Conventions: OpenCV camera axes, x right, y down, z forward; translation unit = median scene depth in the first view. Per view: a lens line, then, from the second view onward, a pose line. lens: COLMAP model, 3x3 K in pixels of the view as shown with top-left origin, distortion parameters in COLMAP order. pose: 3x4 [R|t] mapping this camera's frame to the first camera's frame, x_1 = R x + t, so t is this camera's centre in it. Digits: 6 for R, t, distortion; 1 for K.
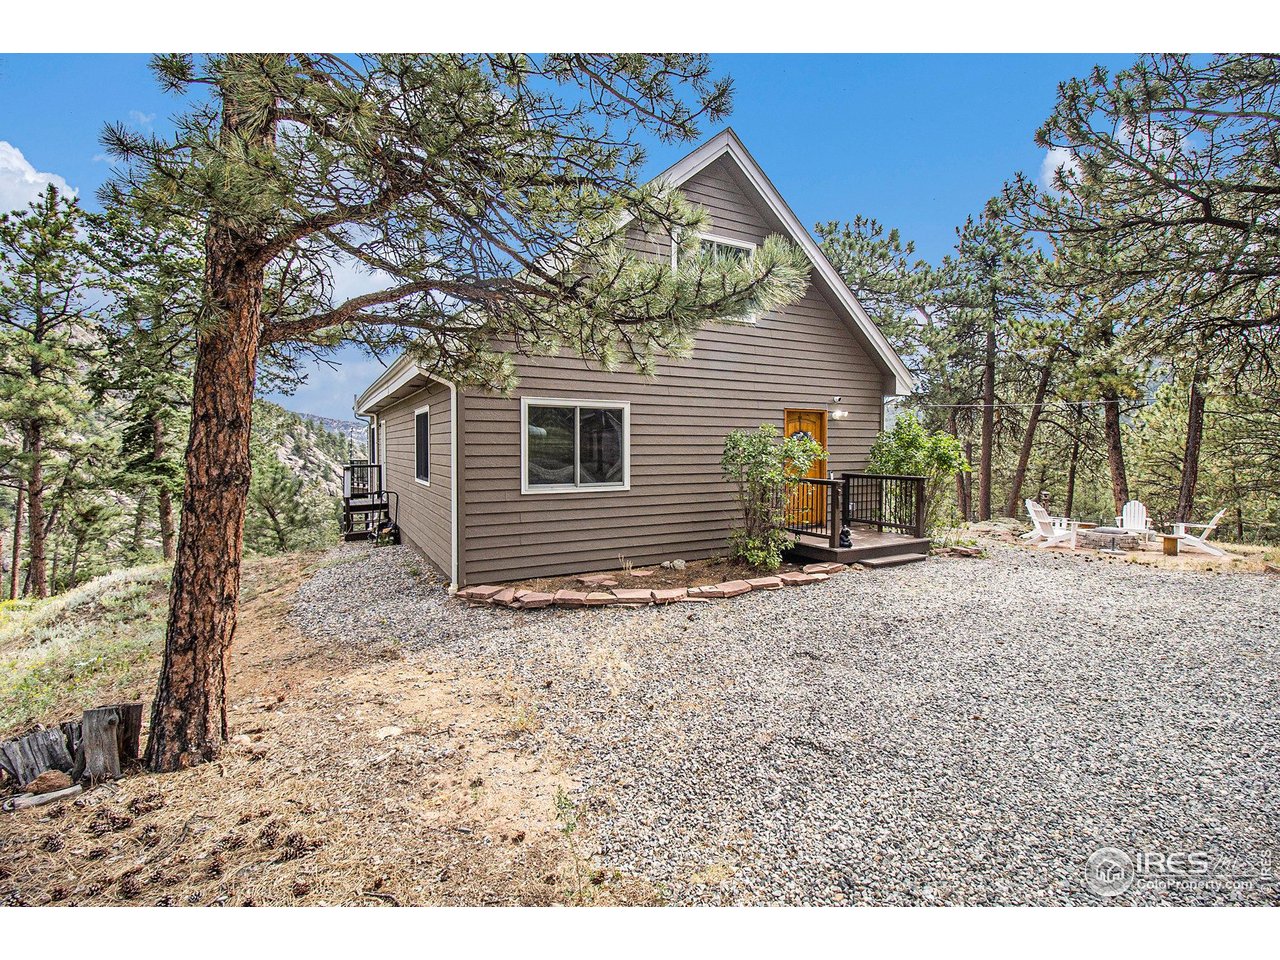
lens RADIAL K [[600.8, 0, 645.7], [0, 600.8, 456.1], [0, 0, 1]] dist [0.000778, 0.000435]
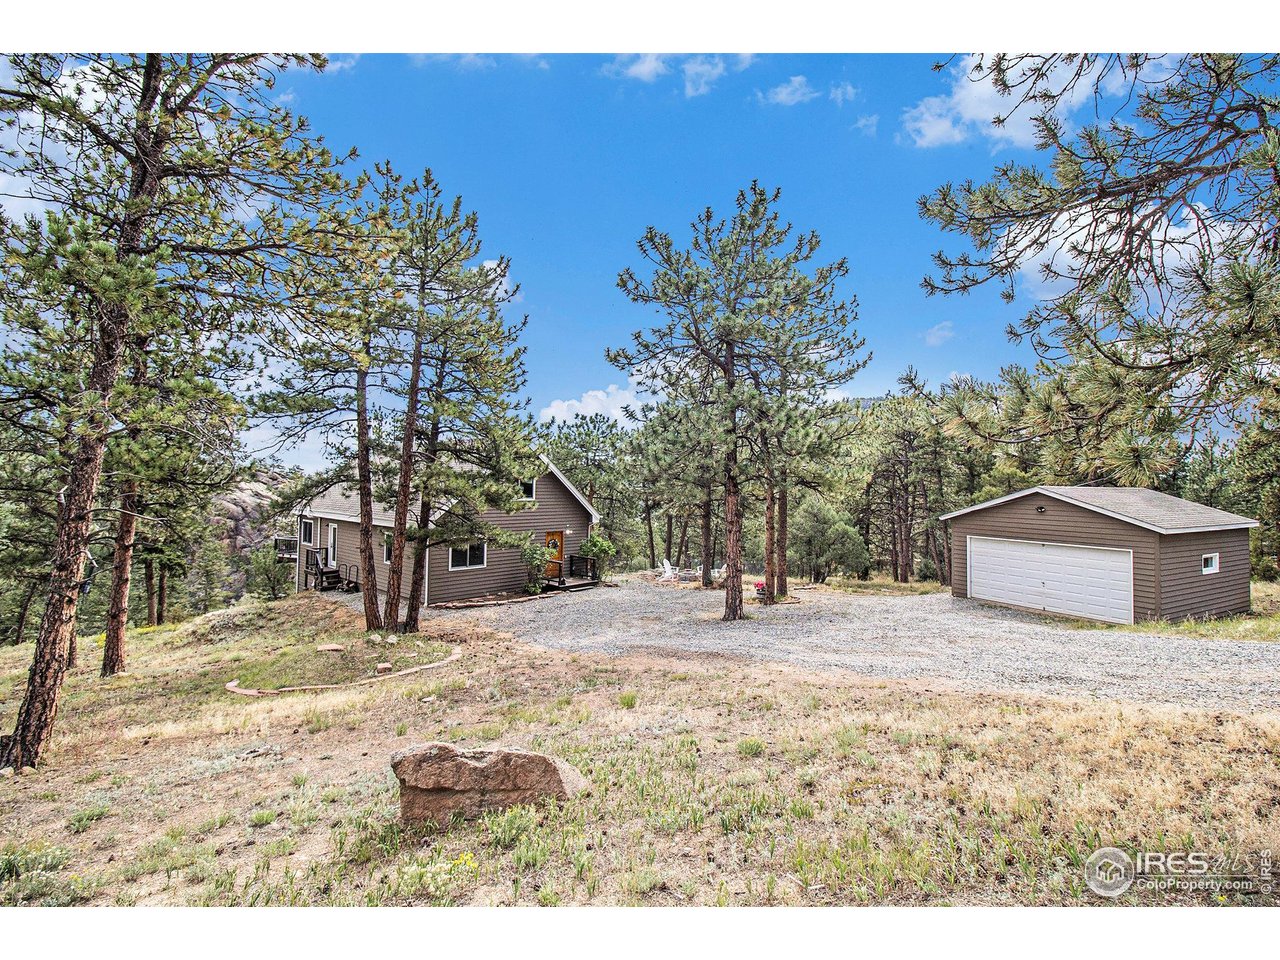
lens RADIAL K [[600.8, 0, 645.7], [0, 600.8, 456.1], [0, 0, 1]] dist [0.000778, 0.000435]
pose [[0.952032, 0.025107, 0.304968, -0.183768], [-0.005995, 0.997967, -0.063446, -0.281383], [-0.305941, 0.058574, 0.950247, -1.870723]]
